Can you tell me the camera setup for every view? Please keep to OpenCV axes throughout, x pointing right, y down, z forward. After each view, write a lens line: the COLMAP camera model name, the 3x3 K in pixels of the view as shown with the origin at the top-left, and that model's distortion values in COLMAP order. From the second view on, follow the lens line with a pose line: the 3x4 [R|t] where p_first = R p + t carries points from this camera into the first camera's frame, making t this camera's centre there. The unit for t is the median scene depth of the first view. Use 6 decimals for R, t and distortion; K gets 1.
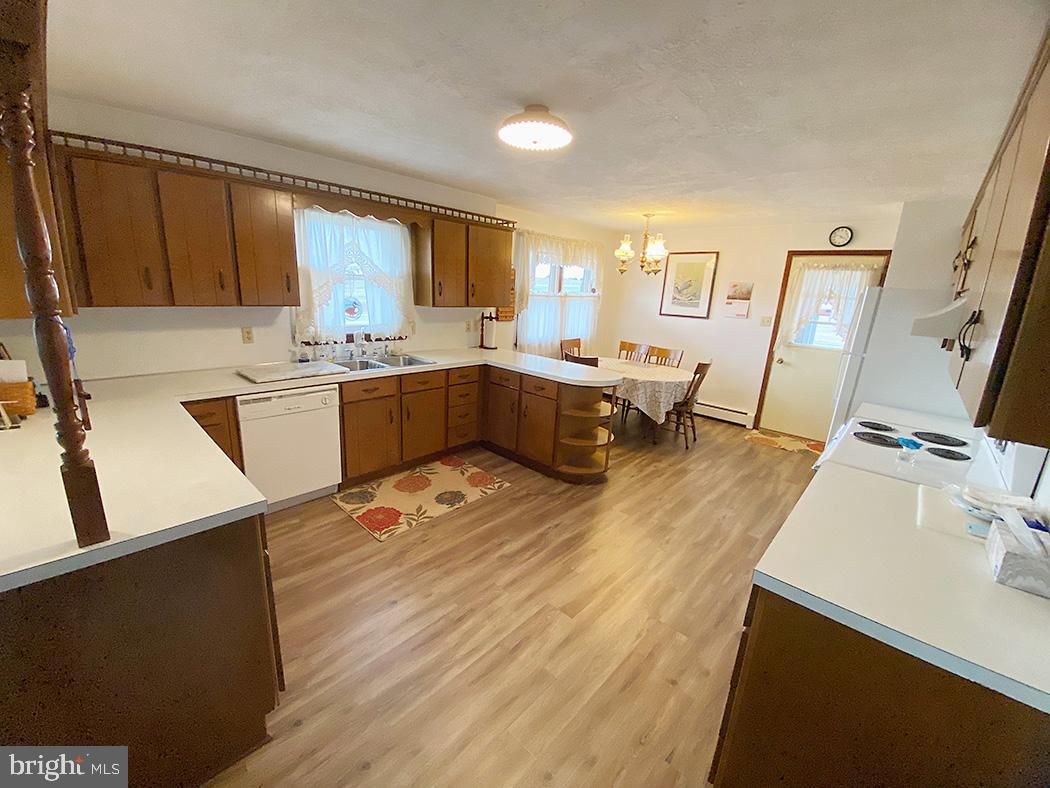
lens RADIAL K [[420.7, 0, 525.0], [0, 420.7, 394.0], [0, 0, 1]] dist [0.022458, -0.020420]
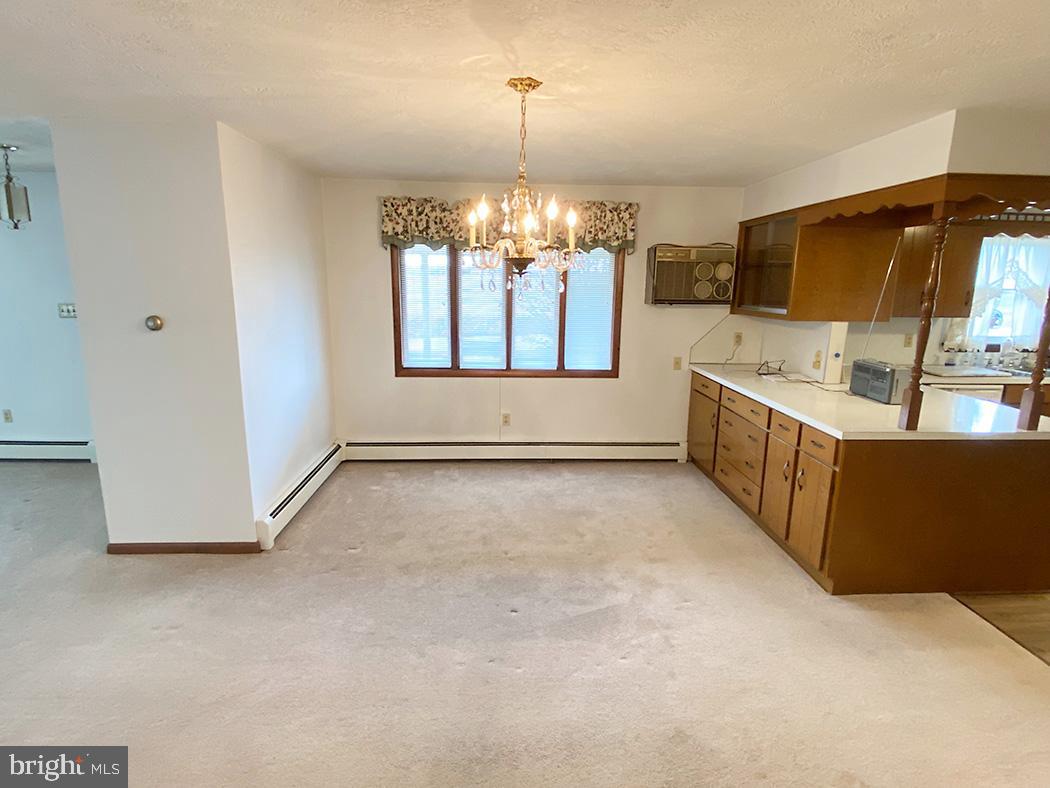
lens RADIAL K [[526.2, 0, 525.0], [0, 526.2, 394.0], [0, 0, 1]] dist [0.003180, 0.000168]
pose [[0.710612, 0.104554, -0.695772, -0.267209], [-0.148414, 0.988921, -0.002973, 0.143305], [0.687753, 0.105375, 0.718257, -0.671332]]
